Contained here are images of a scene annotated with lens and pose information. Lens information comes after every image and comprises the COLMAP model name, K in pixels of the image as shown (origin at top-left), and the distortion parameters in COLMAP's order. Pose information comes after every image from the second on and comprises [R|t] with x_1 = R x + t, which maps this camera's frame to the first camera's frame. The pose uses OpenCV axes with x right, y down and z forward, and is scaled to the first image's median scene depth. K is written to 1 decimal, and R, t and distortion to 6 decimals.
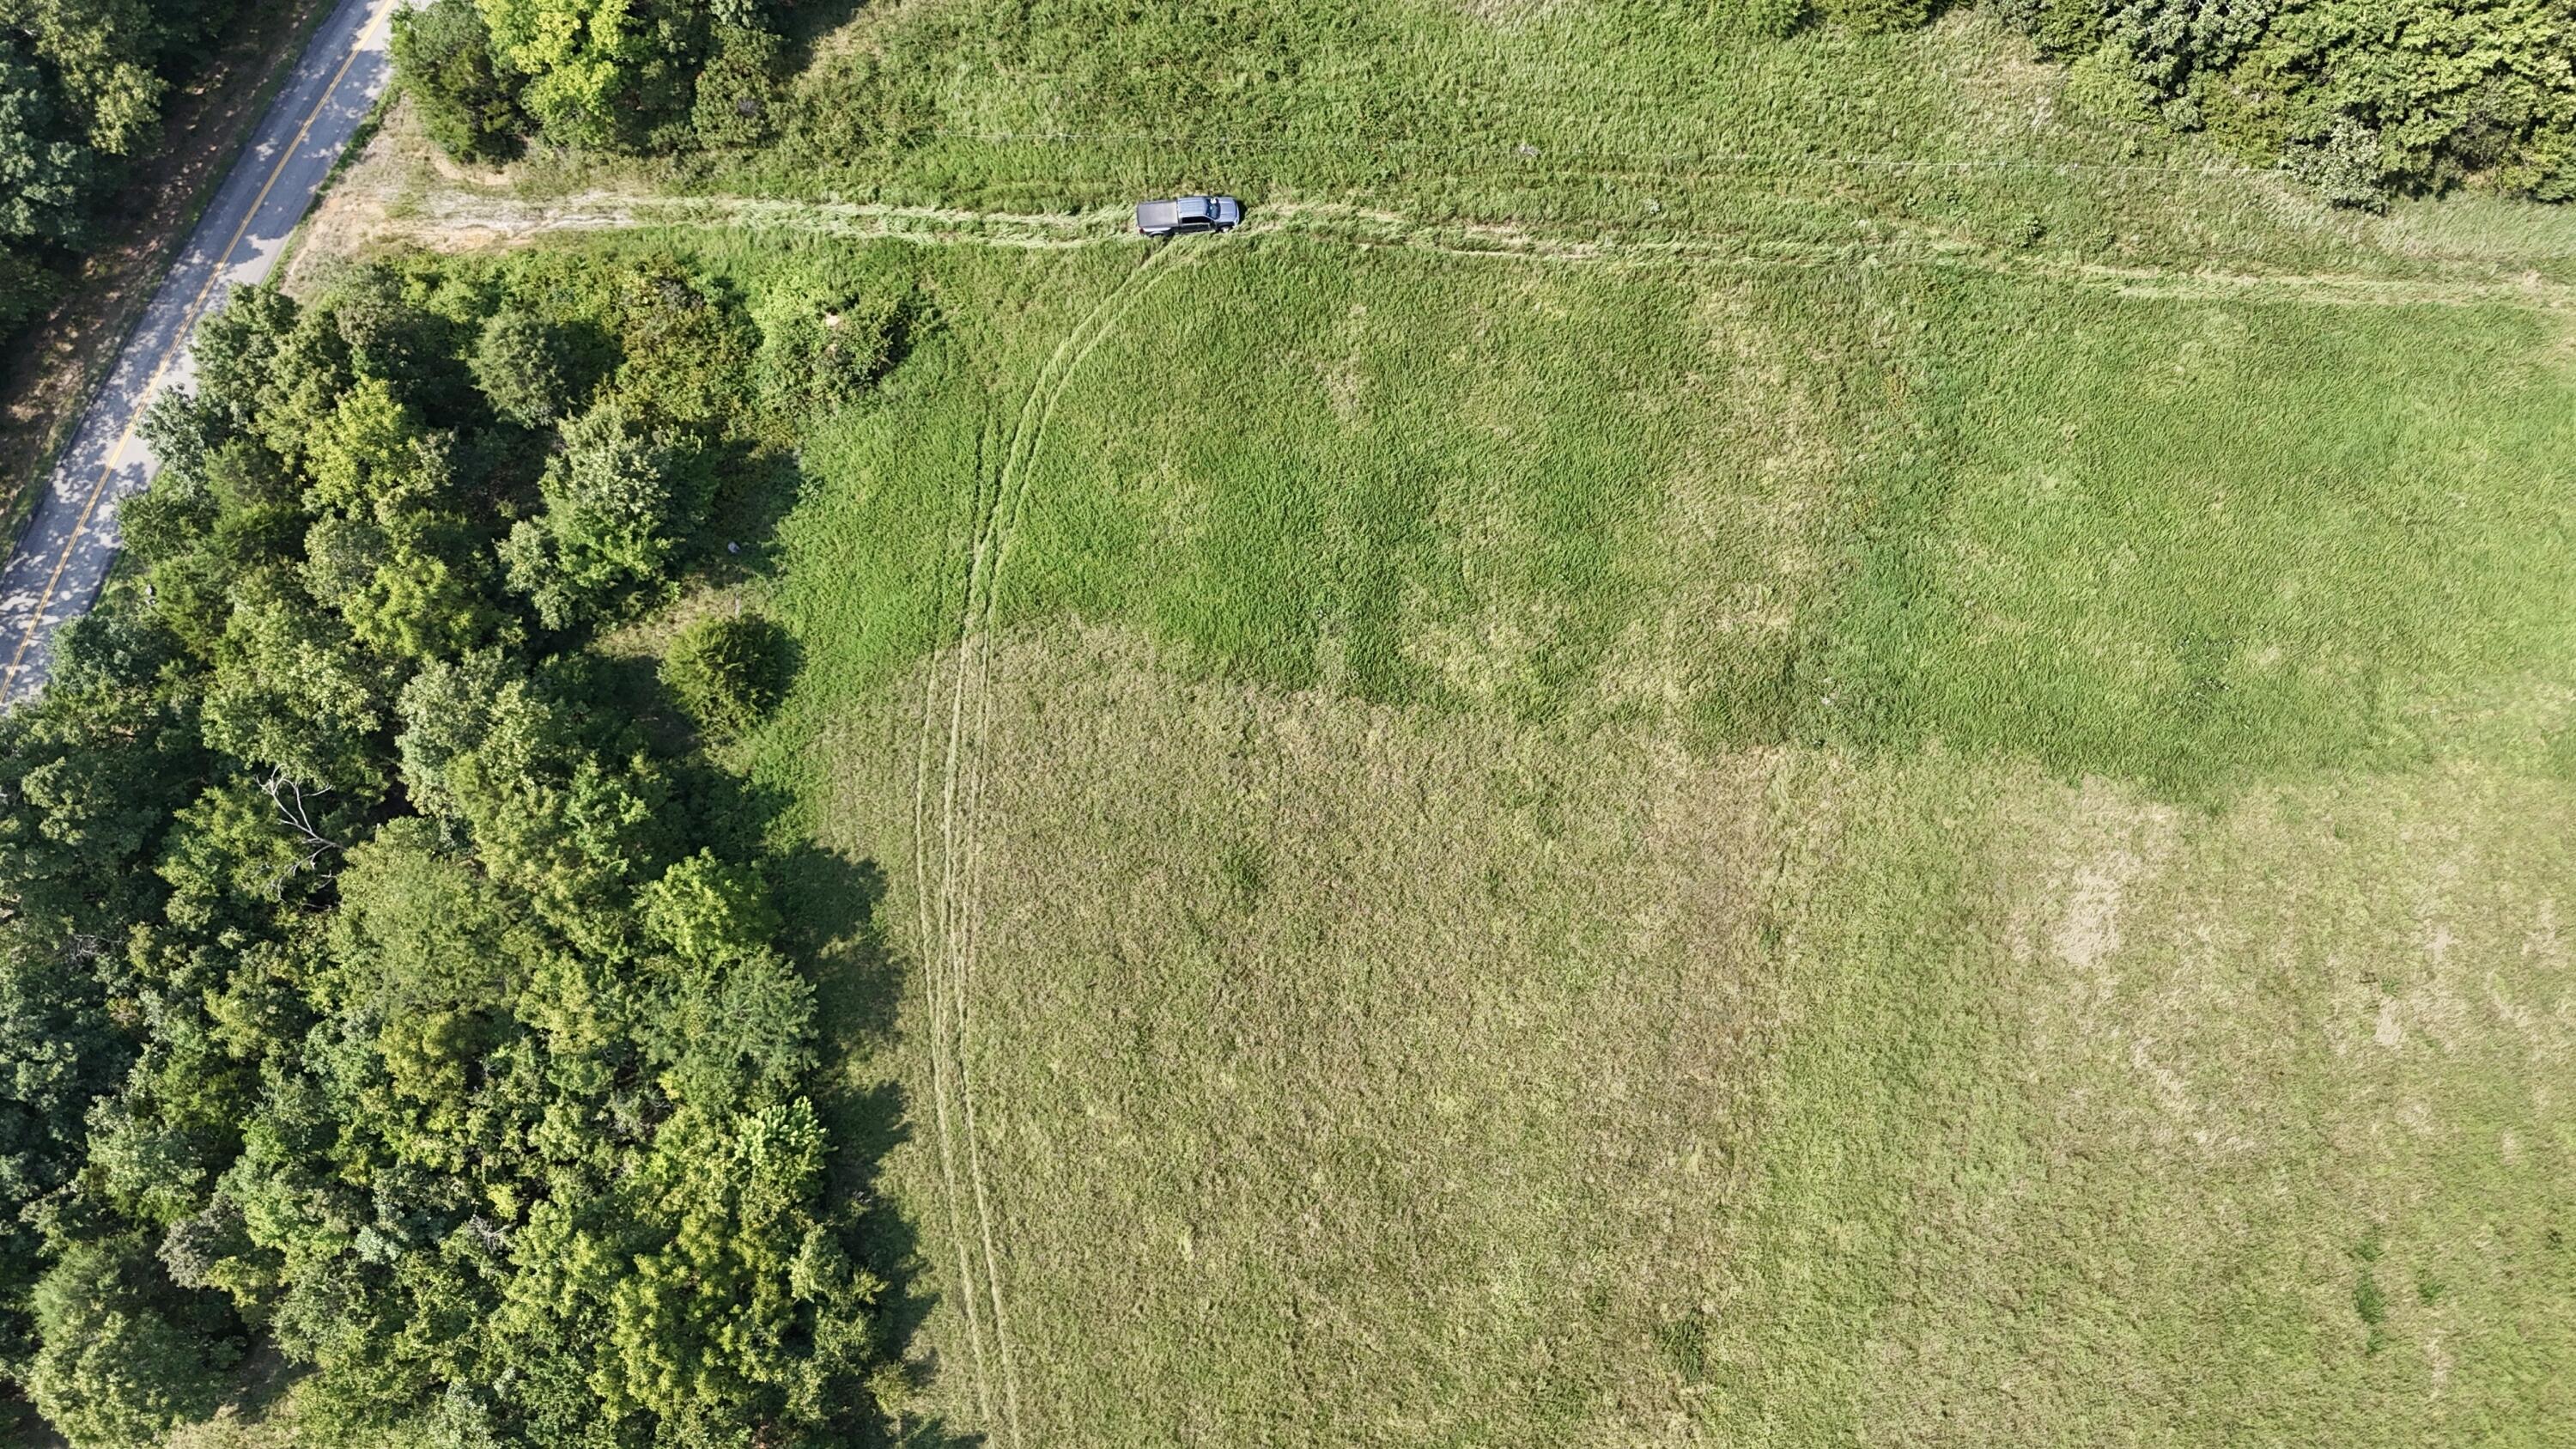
lens RADIAL K [[1888.0, 0, 1289.8], [0, 1888.0, 744.4], [0, 0, 1]] dist [0.050093, -0.040686]
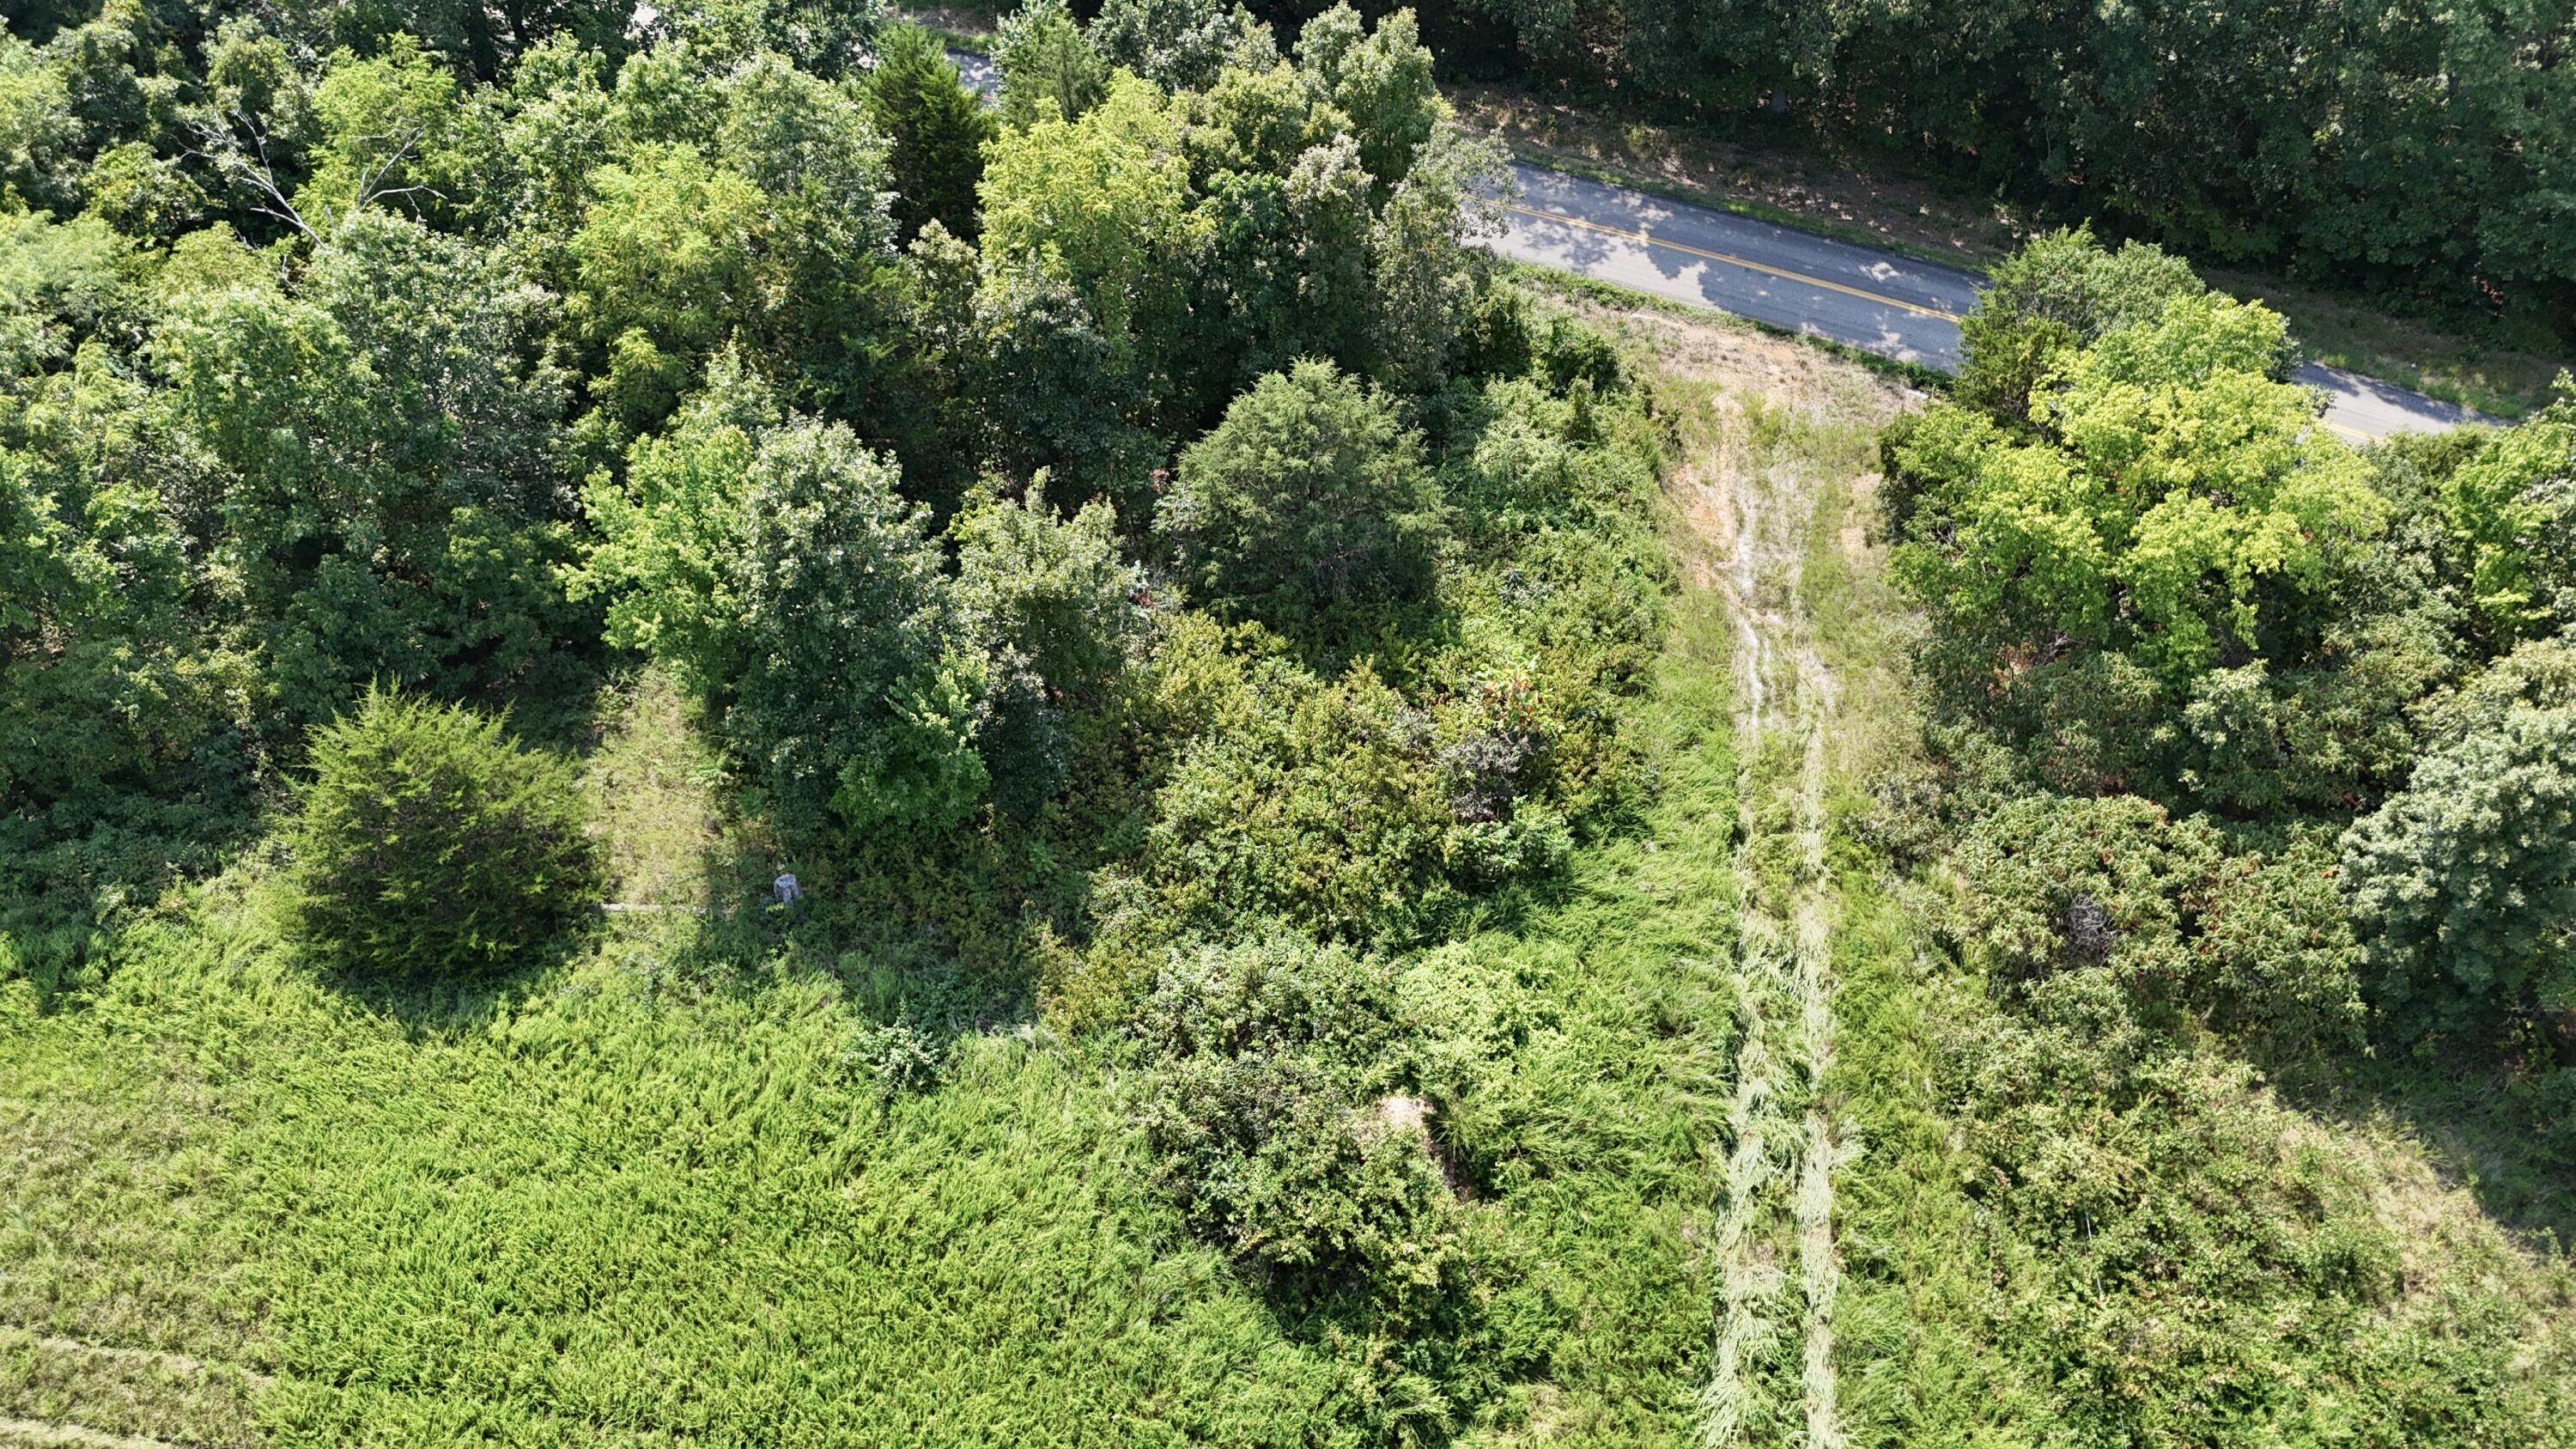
lens RADIAL K [[1888.0, 0, 1292.8], [0, 1888.0, 709.1], [0, 0, 1]] dist [0.050093, -0.040686]
pose [[-0.106164, 0.725181, -0.680325, -0.059614], [-0.952269, 0.122783, 0.279479, -0.297685], [0.286205, 0.677523, 0.677532, 0.693647]]
